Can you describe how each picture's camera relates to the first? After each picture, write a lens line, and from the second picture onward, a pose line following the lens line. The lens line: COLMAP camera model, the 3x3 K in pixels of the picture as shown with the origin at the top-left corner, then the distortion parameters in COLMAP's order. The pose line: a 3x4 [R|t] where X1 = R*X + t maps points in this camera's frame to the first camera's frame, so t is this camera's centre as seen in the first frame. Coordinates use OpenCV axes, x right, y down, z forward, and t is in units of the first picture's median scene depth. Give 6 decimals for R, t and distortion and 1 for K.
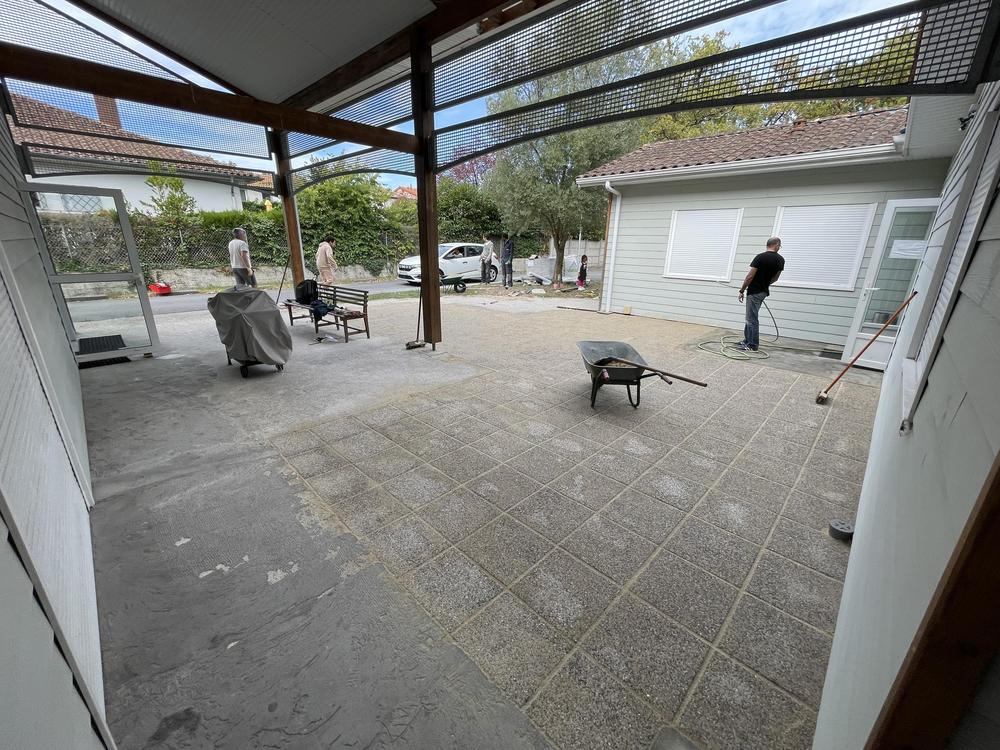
lens RADIAL K [[411.0, 0, 498.0], [0, 411.0, 380.5], [0, 0, 1]] dist [-0.001582, -0.000305]
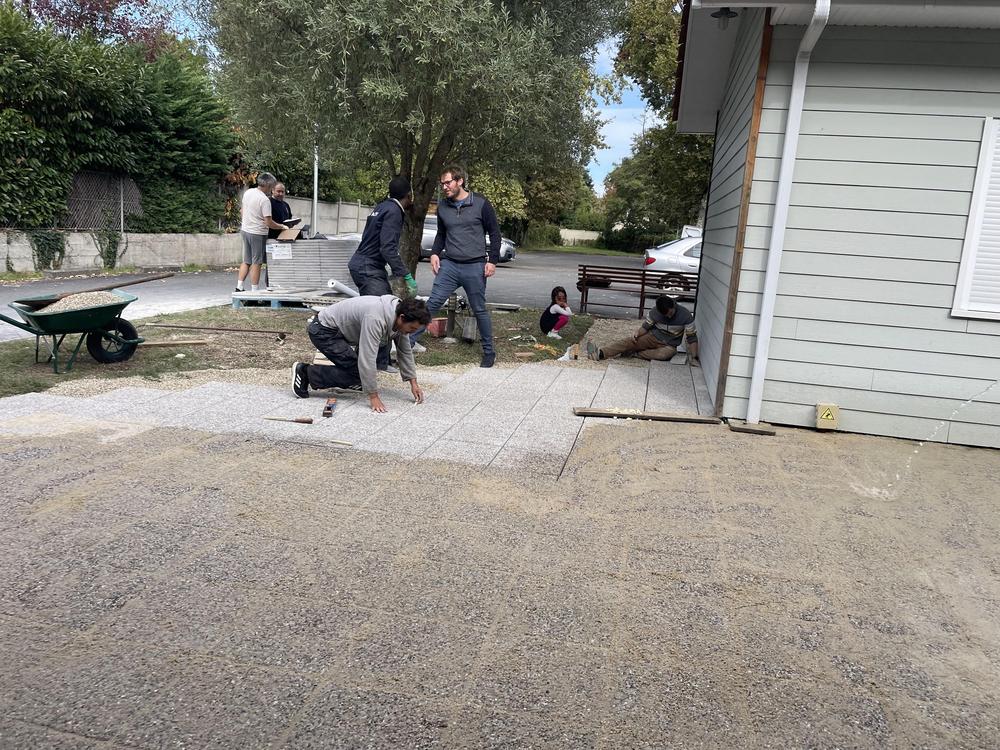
lens RADIAL K [[746.8, 0, 500.0], [0, 746.8, 375.0], [0, 0, 1]] dist [0.091786, -0.130291]
pose [[0.838609, -0.064978, 0.540844, -0.202783], [0.122333, 0.989964, -0.070748, -0.195075], [-0.530819, 0.125493, 0.838142, 0.650763]]
